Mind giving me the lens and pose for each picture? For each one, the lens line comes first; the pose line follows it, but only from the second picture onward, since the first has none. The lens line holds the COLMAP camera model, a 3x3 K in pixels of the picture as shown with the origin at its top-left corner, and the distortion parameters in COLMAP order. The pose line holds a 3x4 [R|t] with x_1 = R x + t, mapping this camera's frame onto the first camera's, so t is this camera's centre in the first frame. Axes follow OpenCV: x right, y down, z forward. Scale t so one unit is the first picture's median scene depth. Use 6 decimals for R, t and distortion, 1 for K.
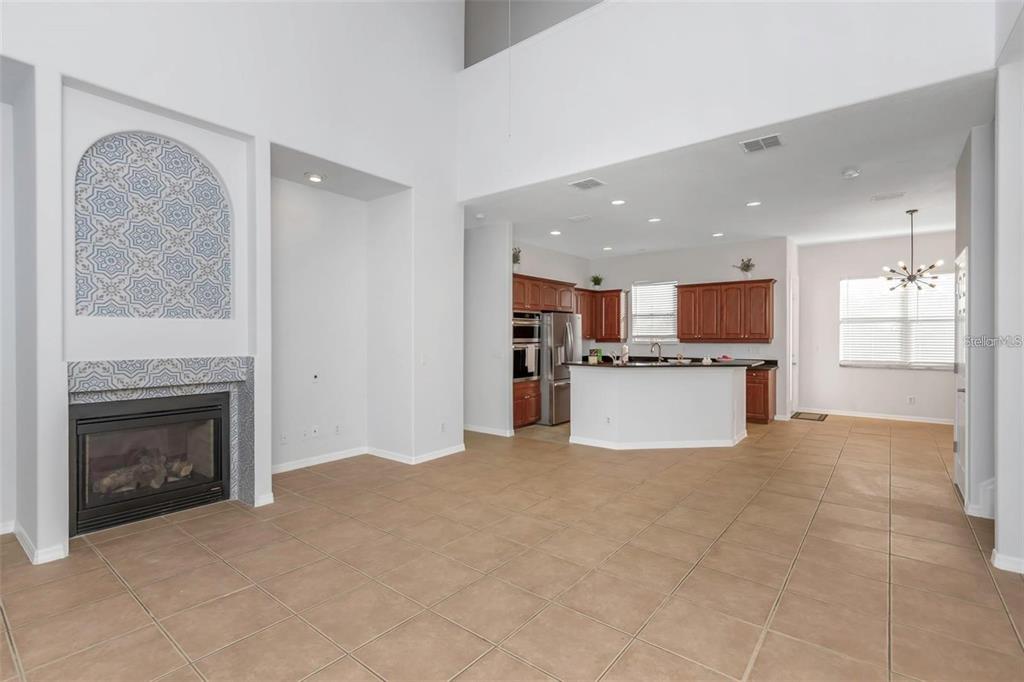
lens RADIAL K [[477.3, 0, 489.0], [0, 477.3, 339.6], [0, 0, 1]] dist [0.001301, 0.000247]
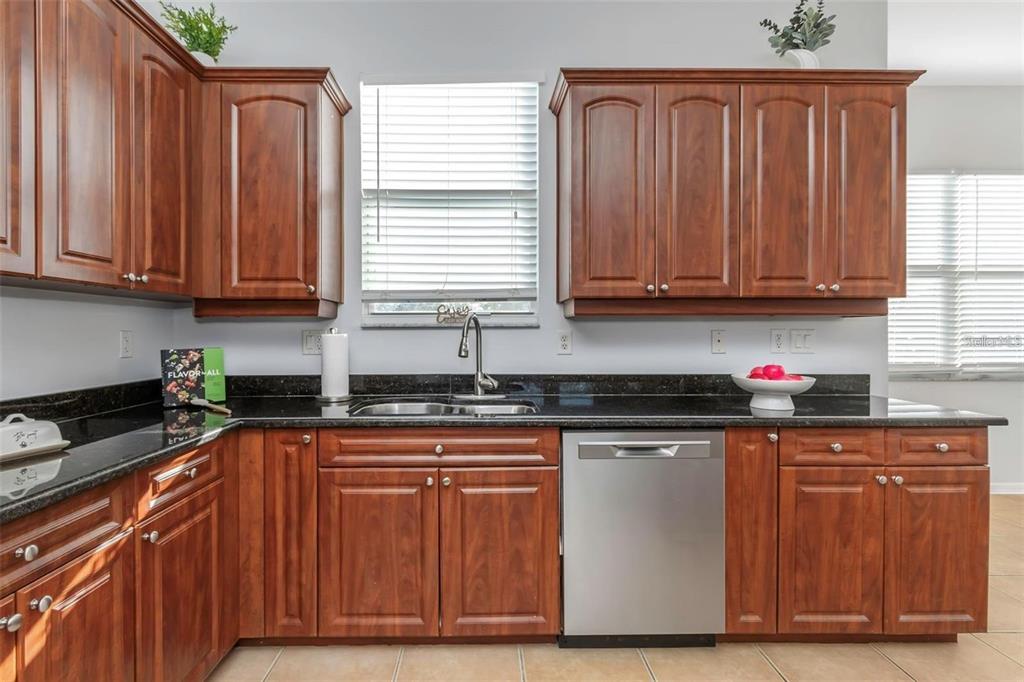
lens RADIAL K [[493.9, 0, 489.6], [0, 493.9, 335.2], [0, 0, 1]] dist [0.002161, 0.000343]
pose [[0.758138, -0.004702, 0.652078, 0.215960], [0.006845, 0.999976, -0.000749, 0.018025], [-0.652059, 0.005031, 0.758152, 0.897184]]
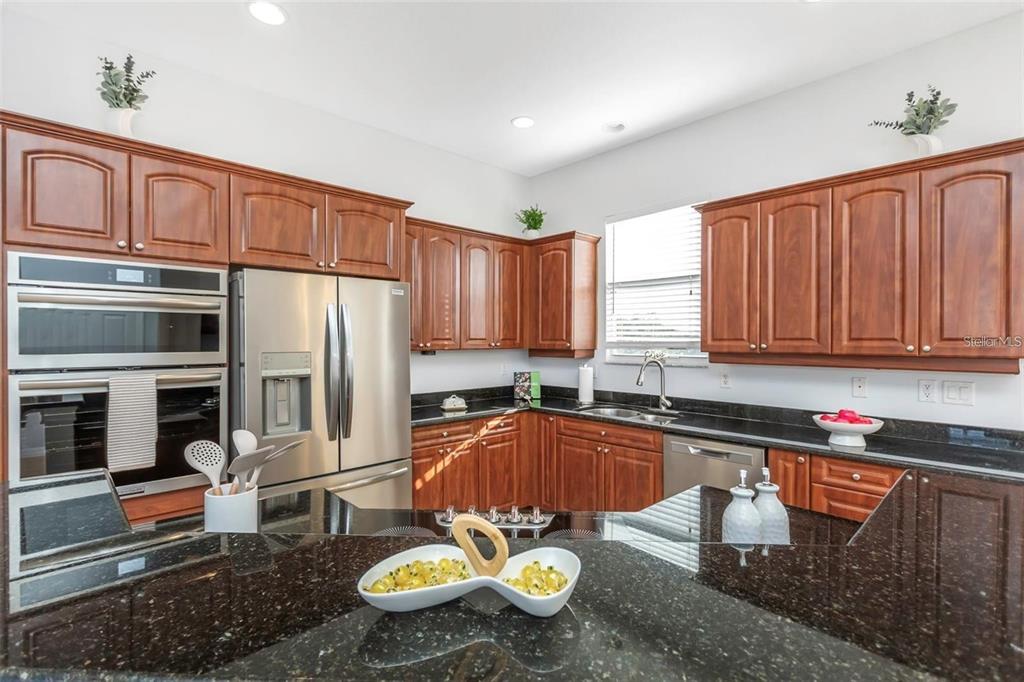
lens RADIAL K [[486.7, 0, 508.1], [0, 486.7, 344.1], [0, 0, 1]] dist [0.001056, 0.000146]
pose [[0.993355, 0.003818, -0.115030, 0.309566], [-0.003592, 0.999991, 0.002169, -0.008501], [0.115037, -0.001742, 0.993360, 0.654944]]
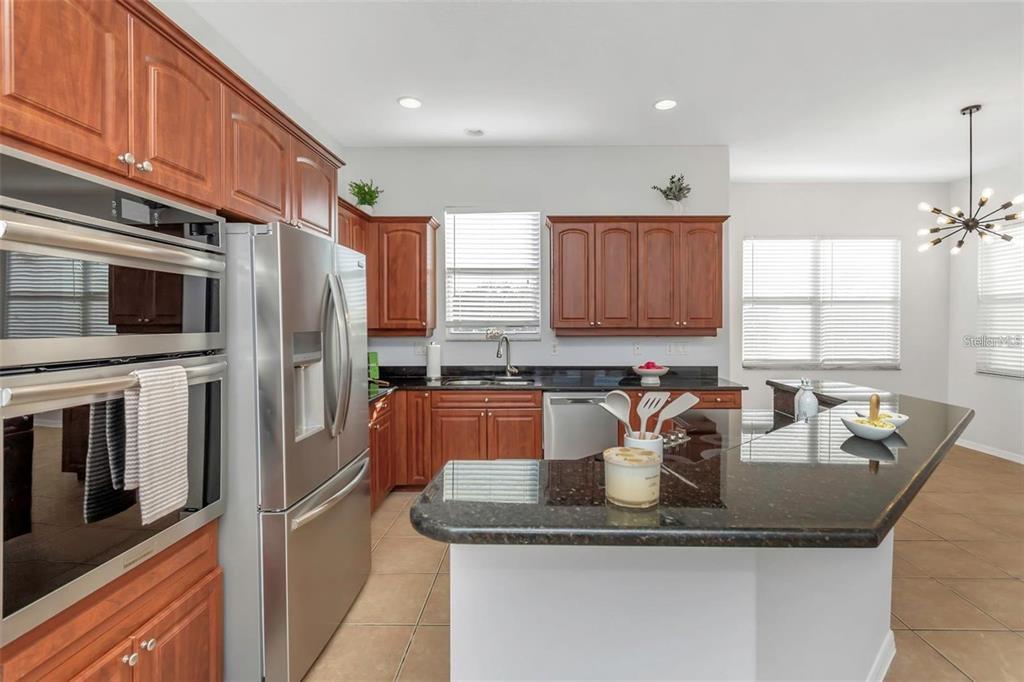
lens RADIAL K [[494.9, 0, 552.3], [0, 494.9, 345.4], [0, 0, 1]] dist [0.017184, 0.000020]
pose [[0.747228, -0.029489, 0.663913, 0.066212], [0.003593, 0.999180, 0.040336, -0.004930], [-0.664558, -0.027754, 0.746721, 0.669824]]
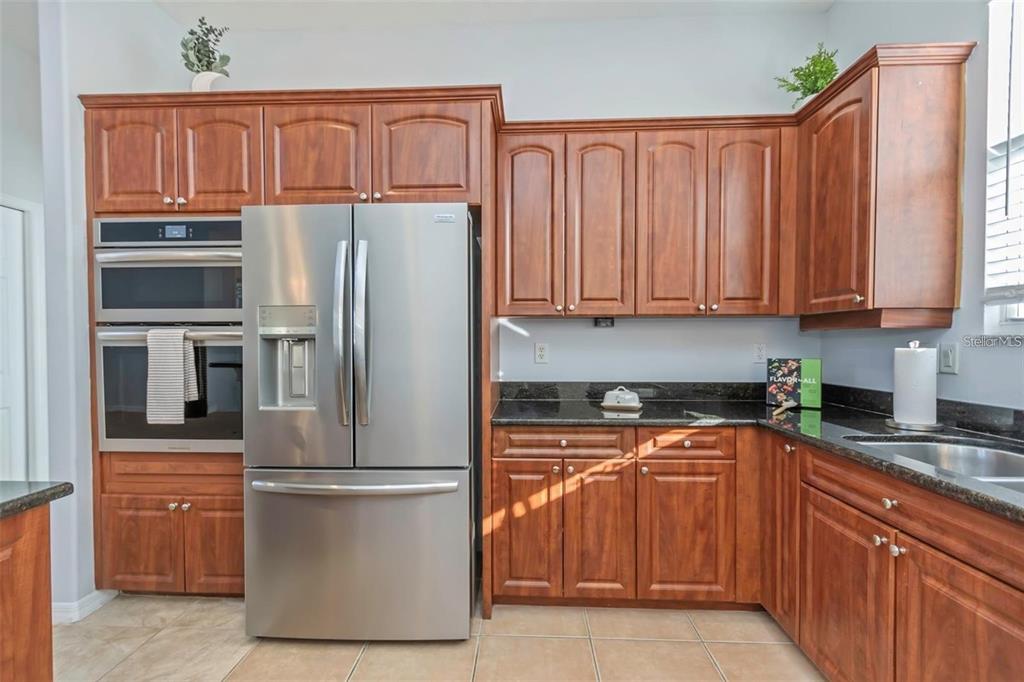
lens RADIAL K [[460.3, 0, 510.0], [0, 460.3, 353.6], [0, 0, 1]] dist [0.001674, -0.000133]
pose [[0.610139, 0.022239, -0.791982, 0.387110], [-0.006445, 0.999712, 0.023108, 0.015311], [0.792268, -0.008995, 0.610107, 0.884870]]
